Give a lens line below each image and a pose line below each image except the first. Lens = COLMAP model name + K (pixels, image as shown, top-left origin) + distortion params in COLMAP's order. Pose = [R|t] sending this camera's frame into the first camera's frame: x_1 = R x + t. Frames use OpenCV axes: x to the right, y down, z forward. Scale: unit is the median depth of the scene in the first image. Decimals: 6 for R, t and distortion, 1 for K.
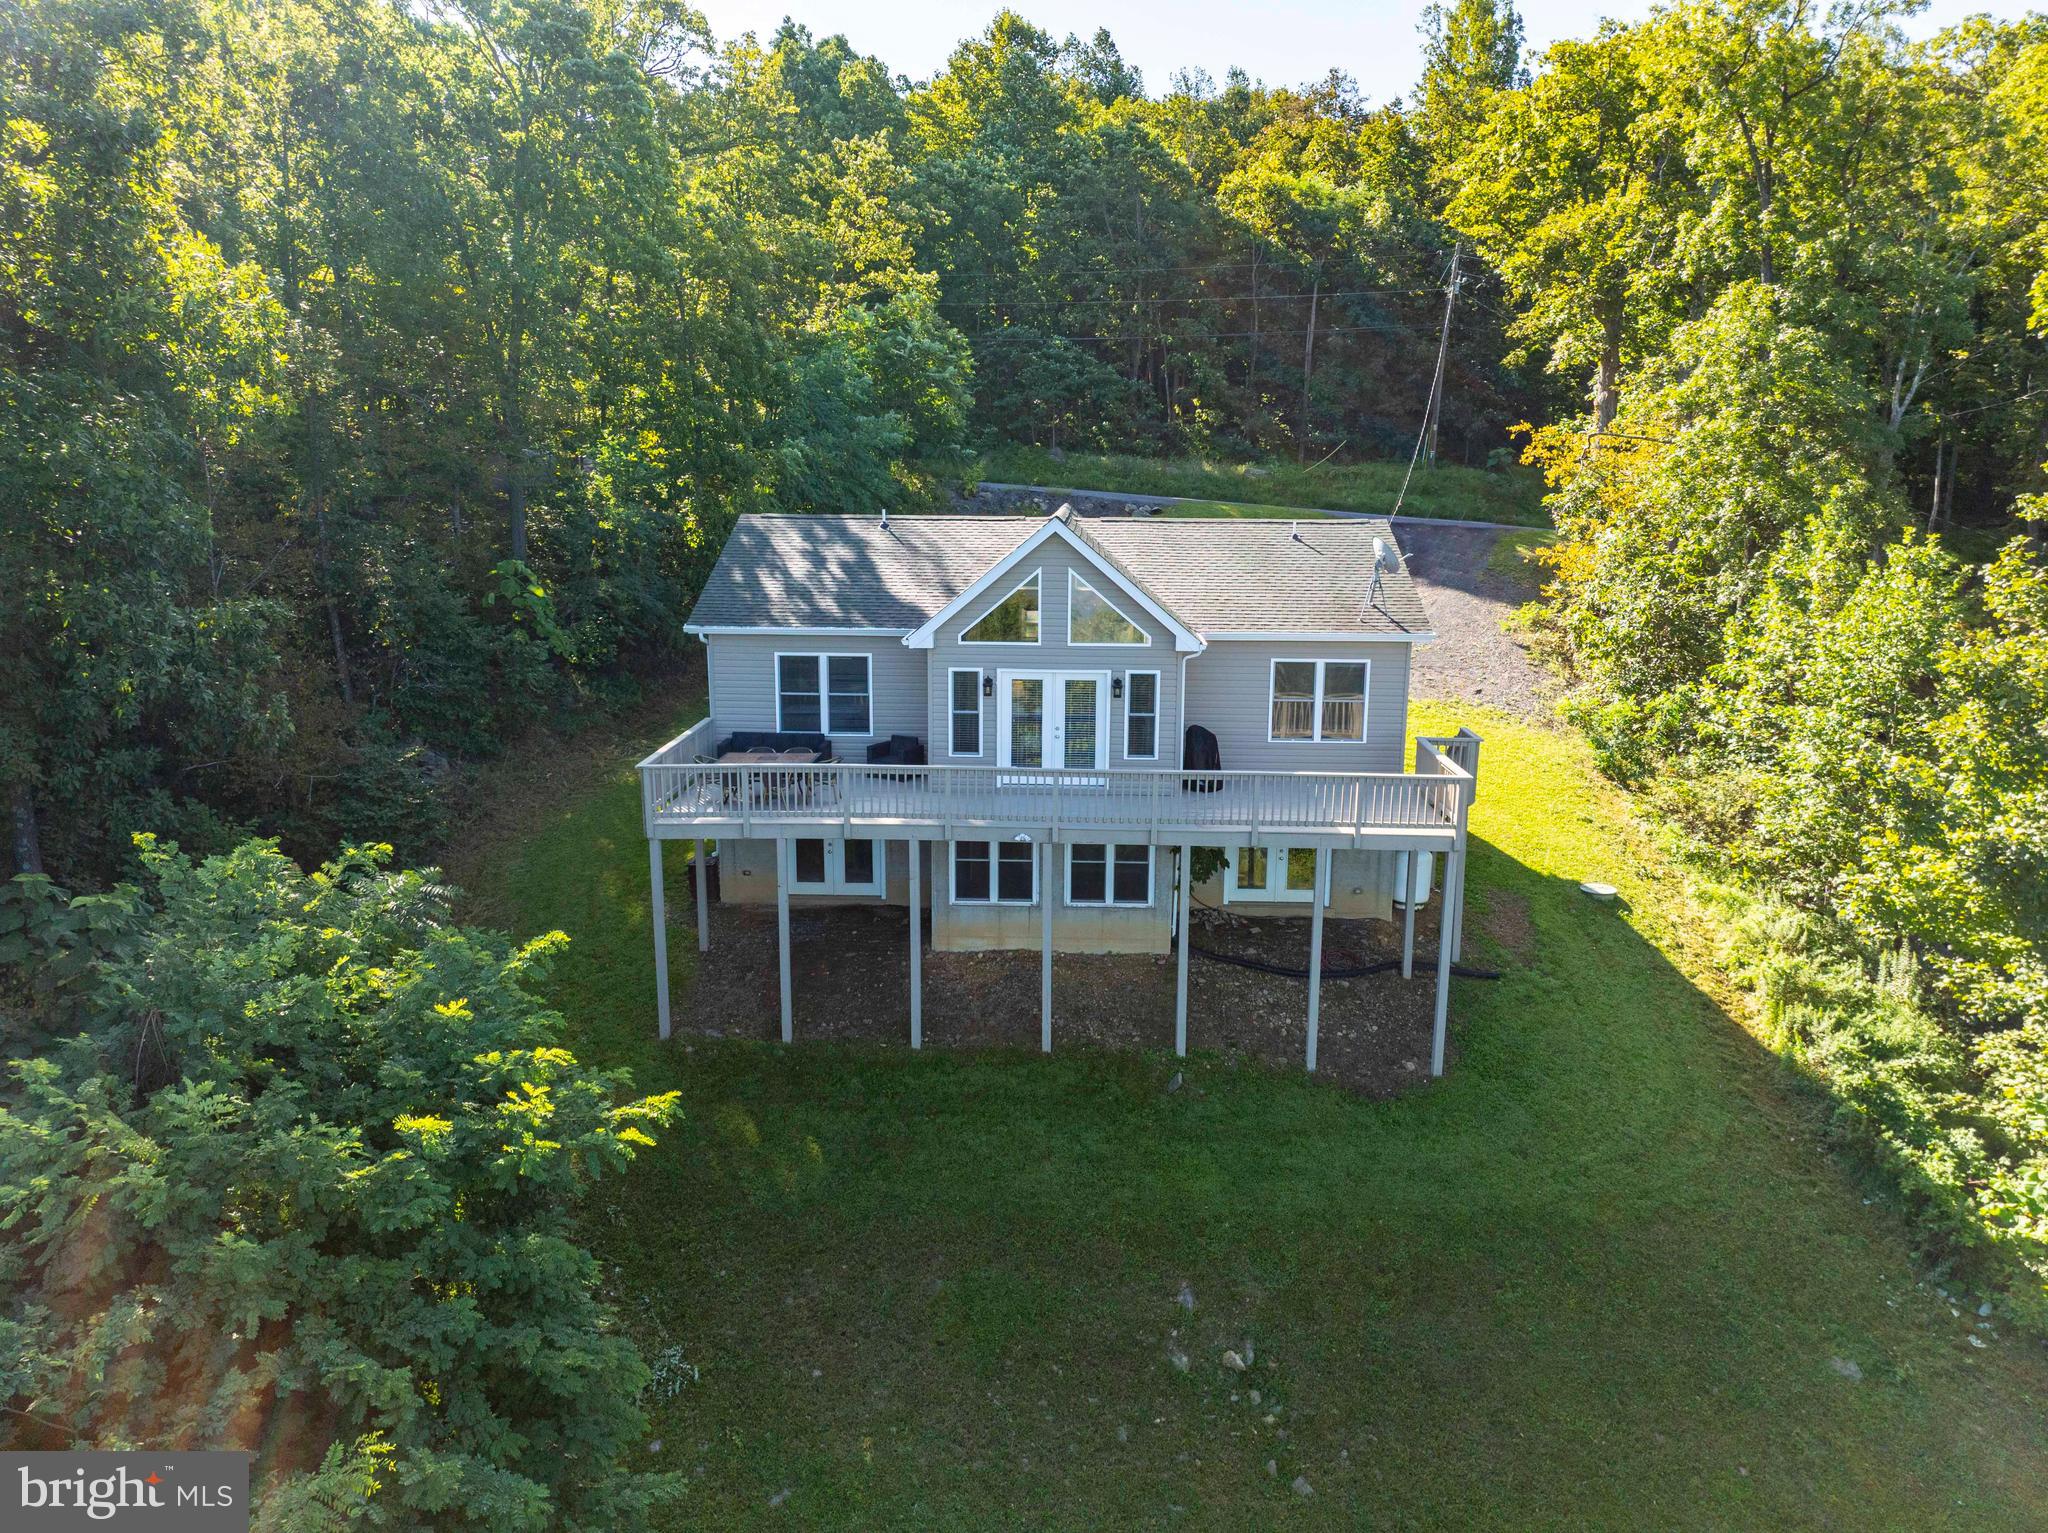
lens RADIAL K [[1442.3, 0, 1024.0], [0, 1442.3, 766.5], [0, 0, 1]] dist [-0.039400, 0.006045]
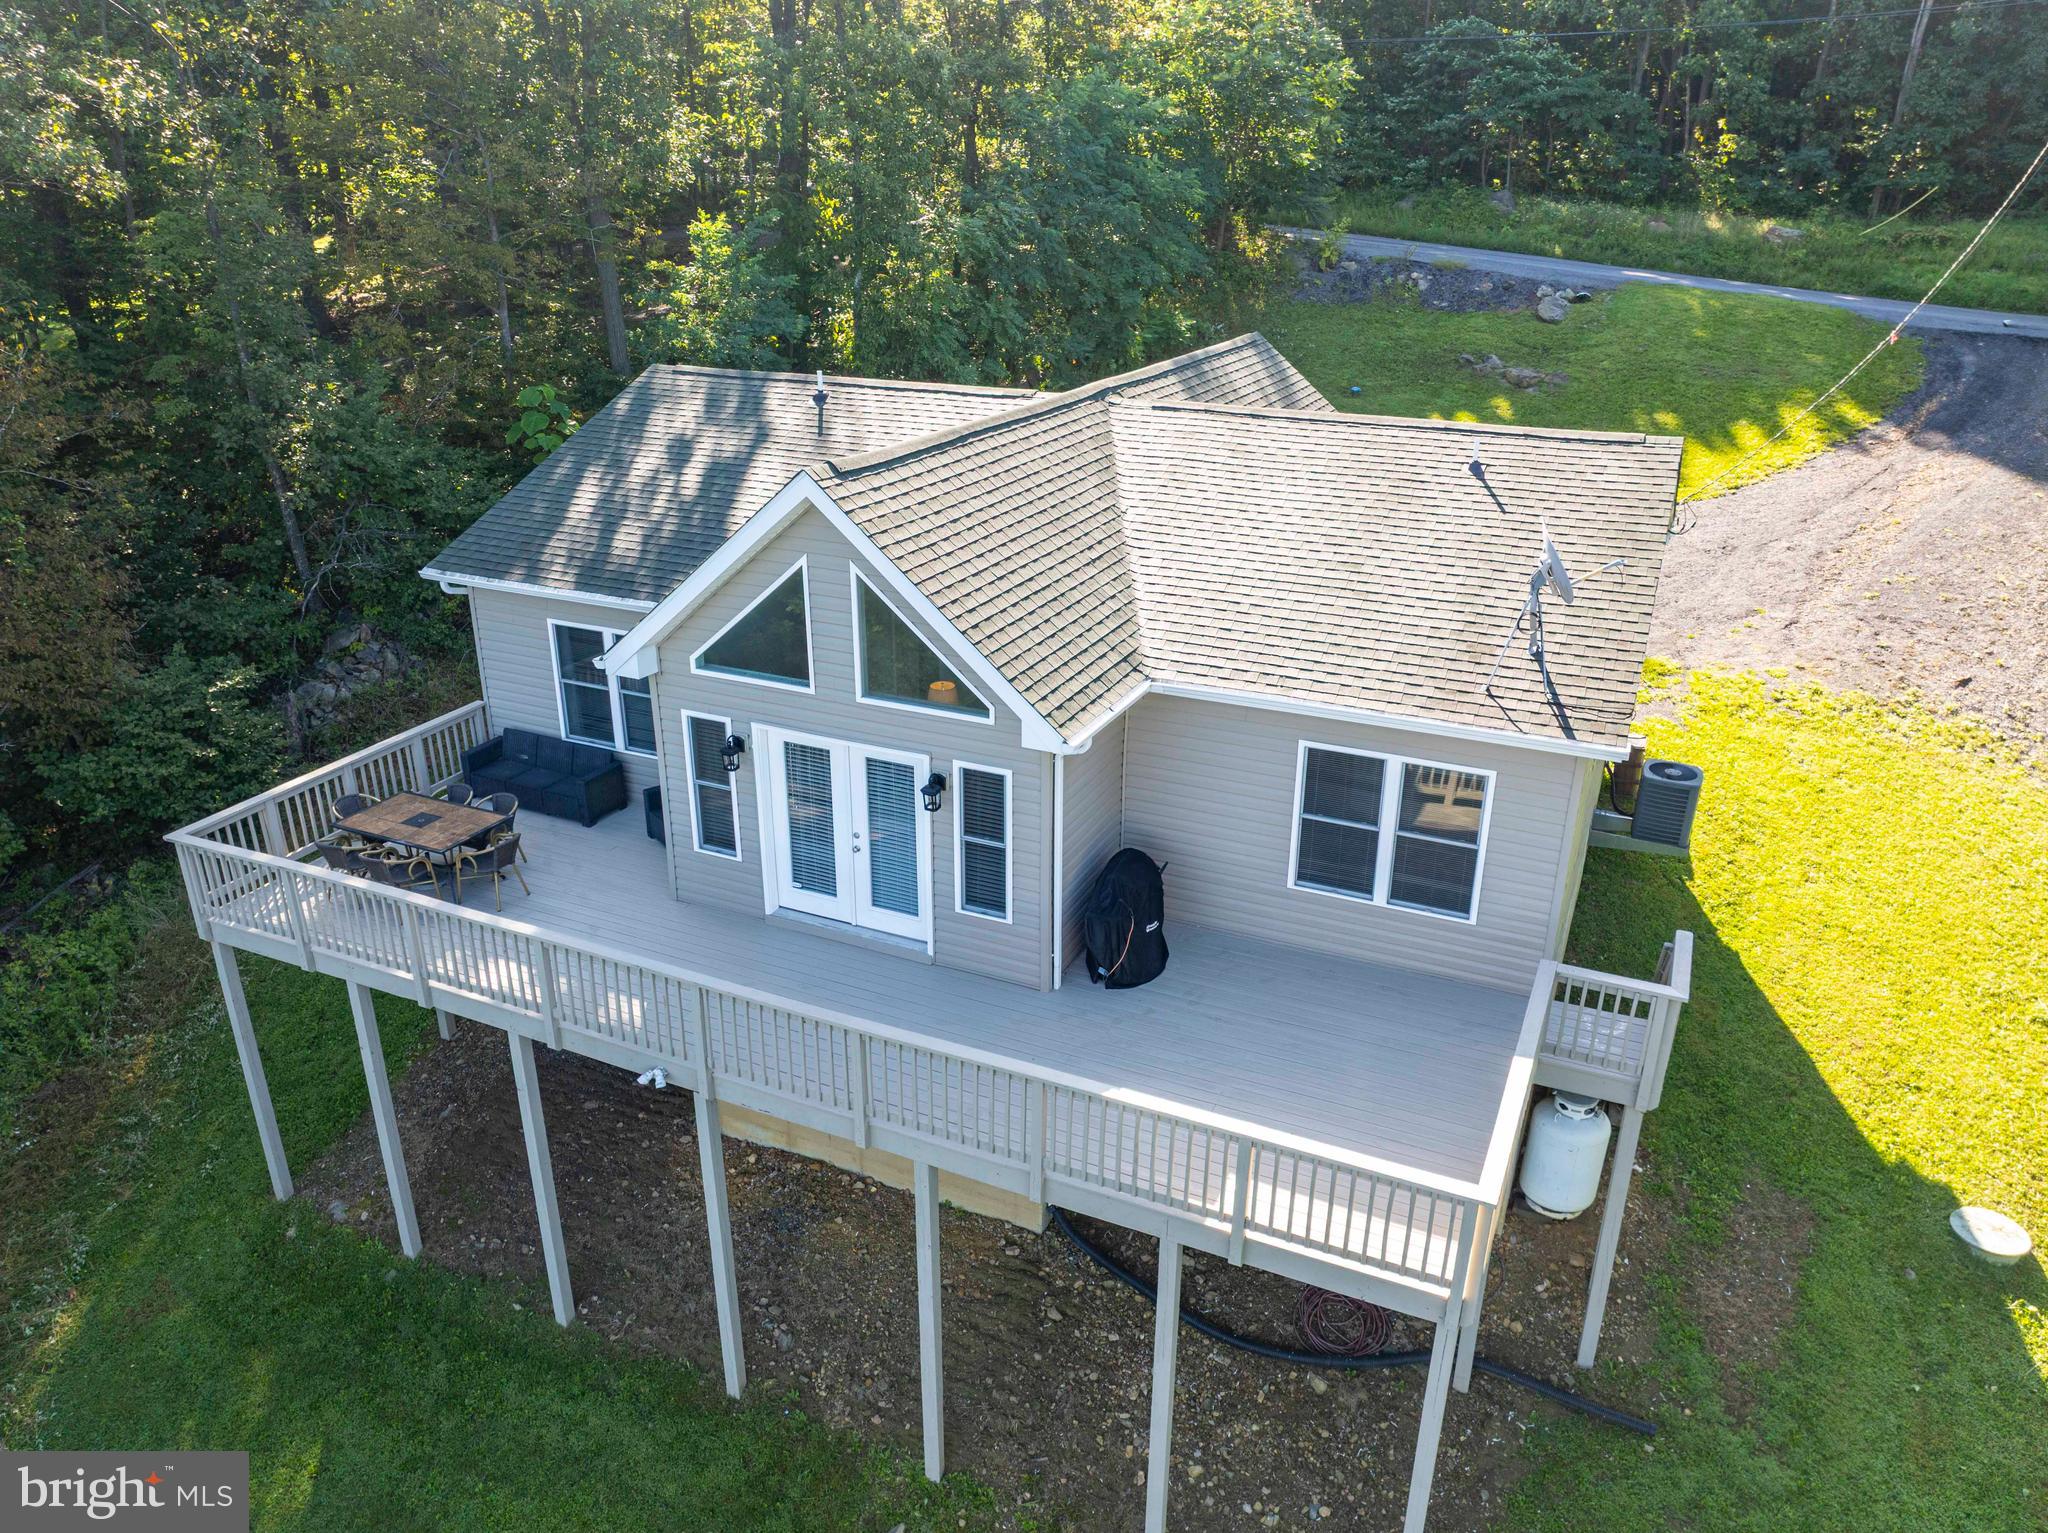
lens RADIAL K [[1442.3, 0, 1024.0], [0, 1442.3, 766.5], [0, 0, 1]] dist [-0.039400, 0.006045]
pose [[0.921356, 0.144116, -0.361017, 0.276319], [-0.073430, 0.976540, 0.202427, -0.167594], [0.381721, -0.159998, 0.910324, 0.507249]]
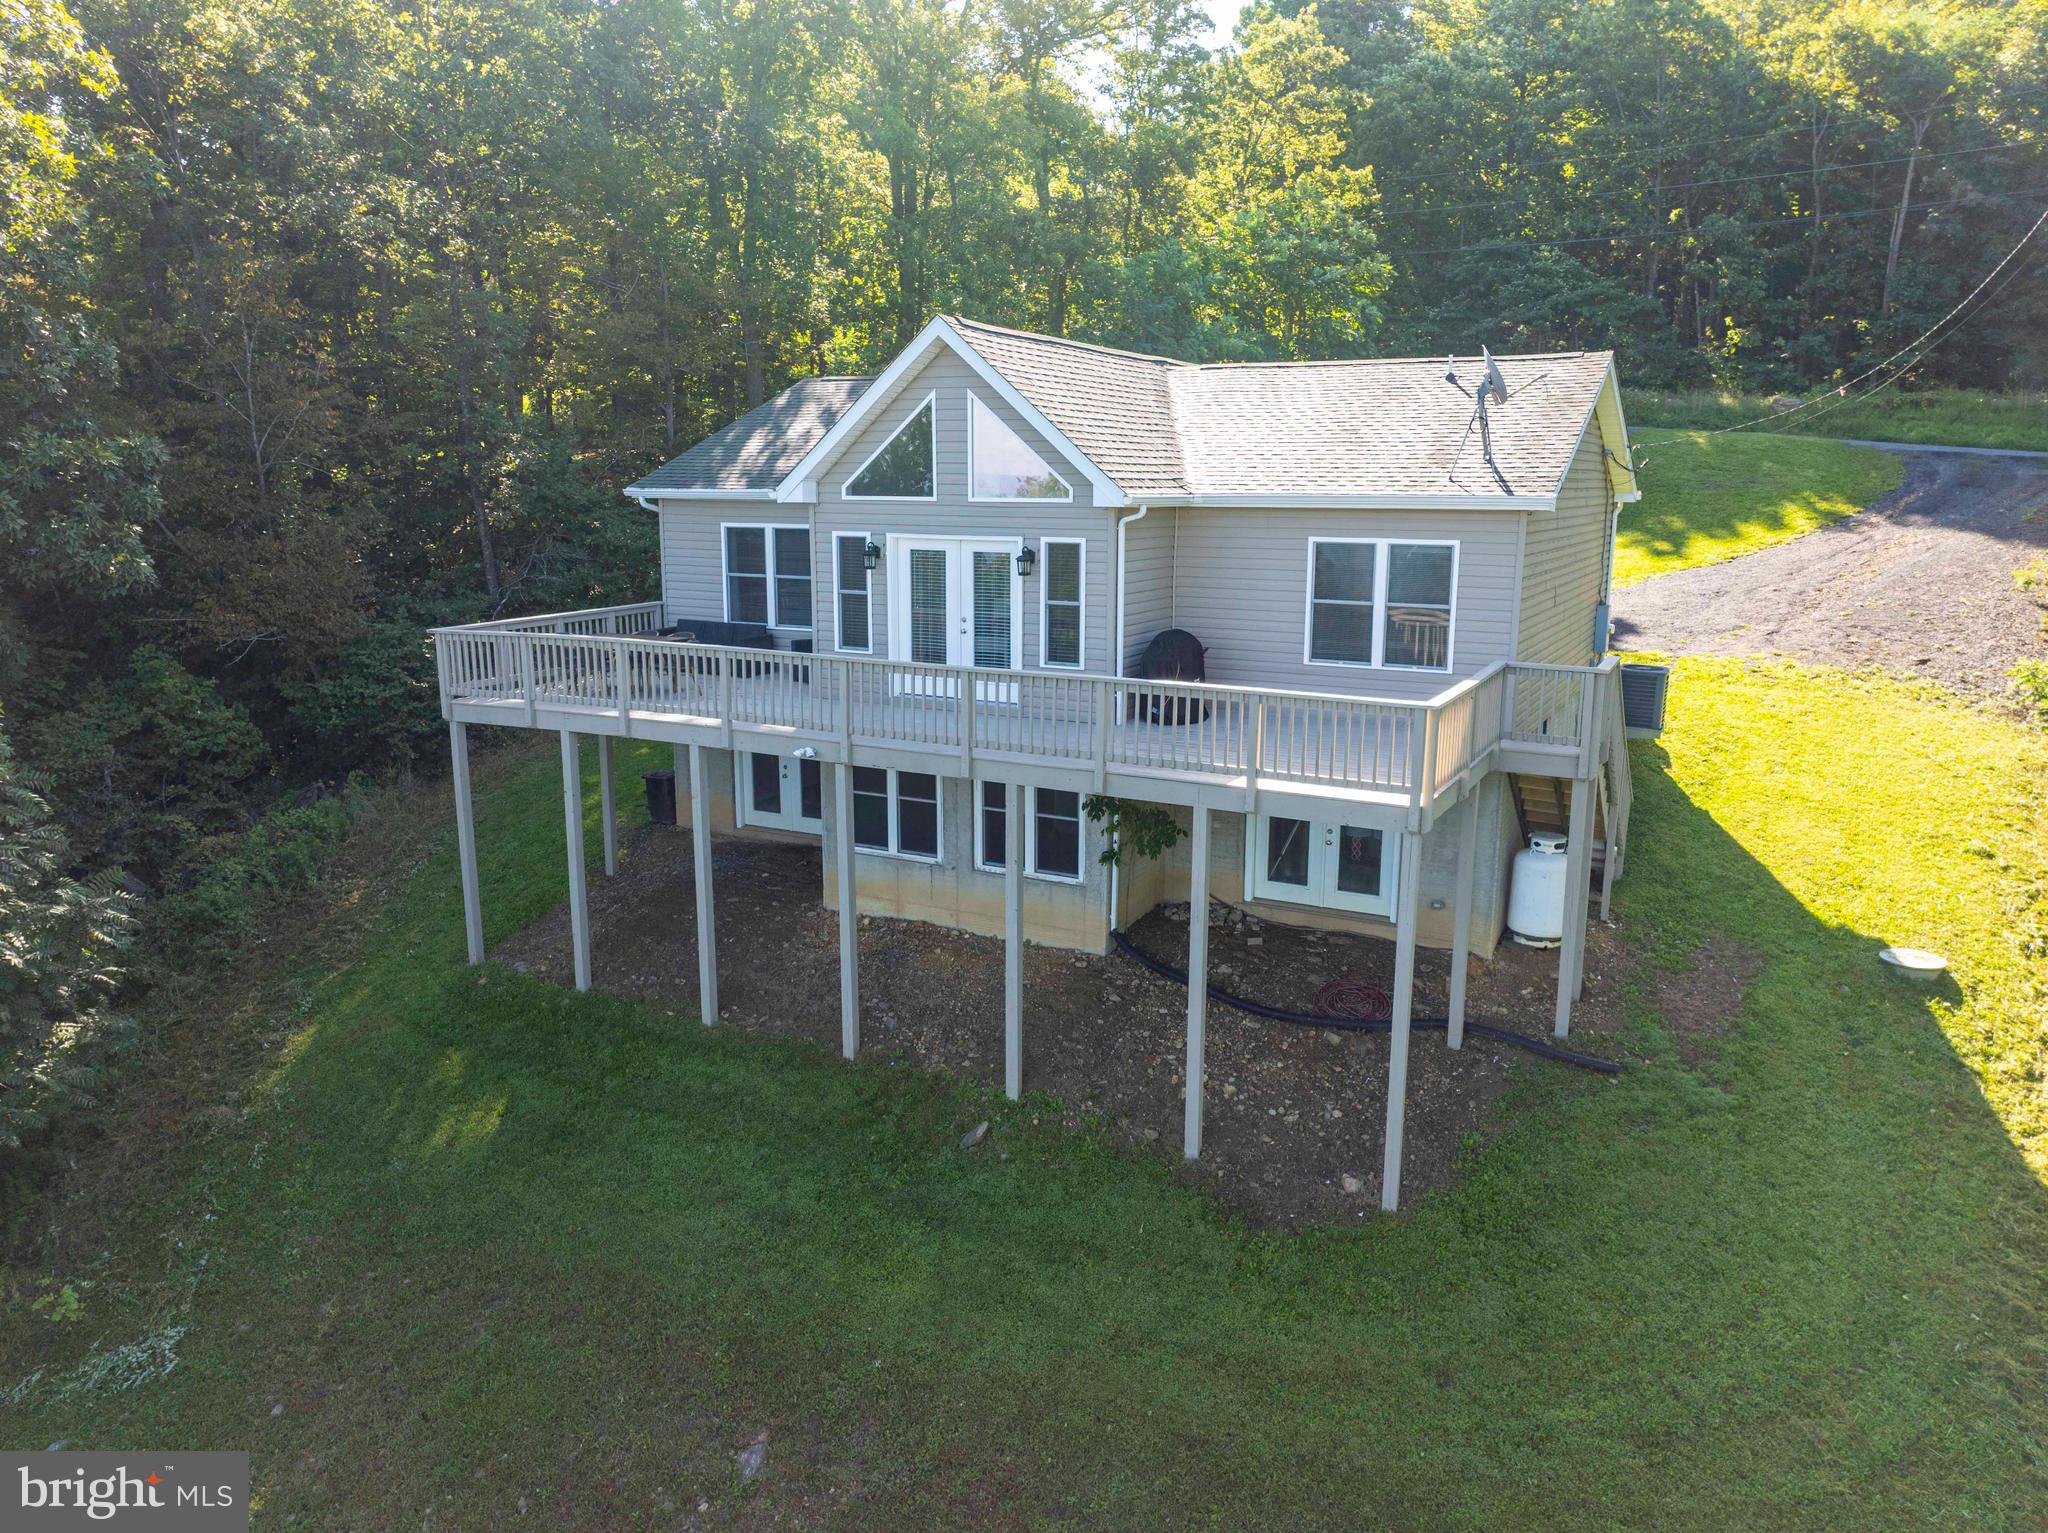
lens RADIAL K [[1442.3, 0, 1024.0], [0, 1442.3, 766.5], [0, 0, 1]] dist [-0.039400, 0.006045]
pose [[0.897501, 0.083185, -0.433095, 0.360414], [-0.084530, 0.996289, 0.016187, 0.031783], [0.432835, 0.022081, 0.901203, 0.358142]]
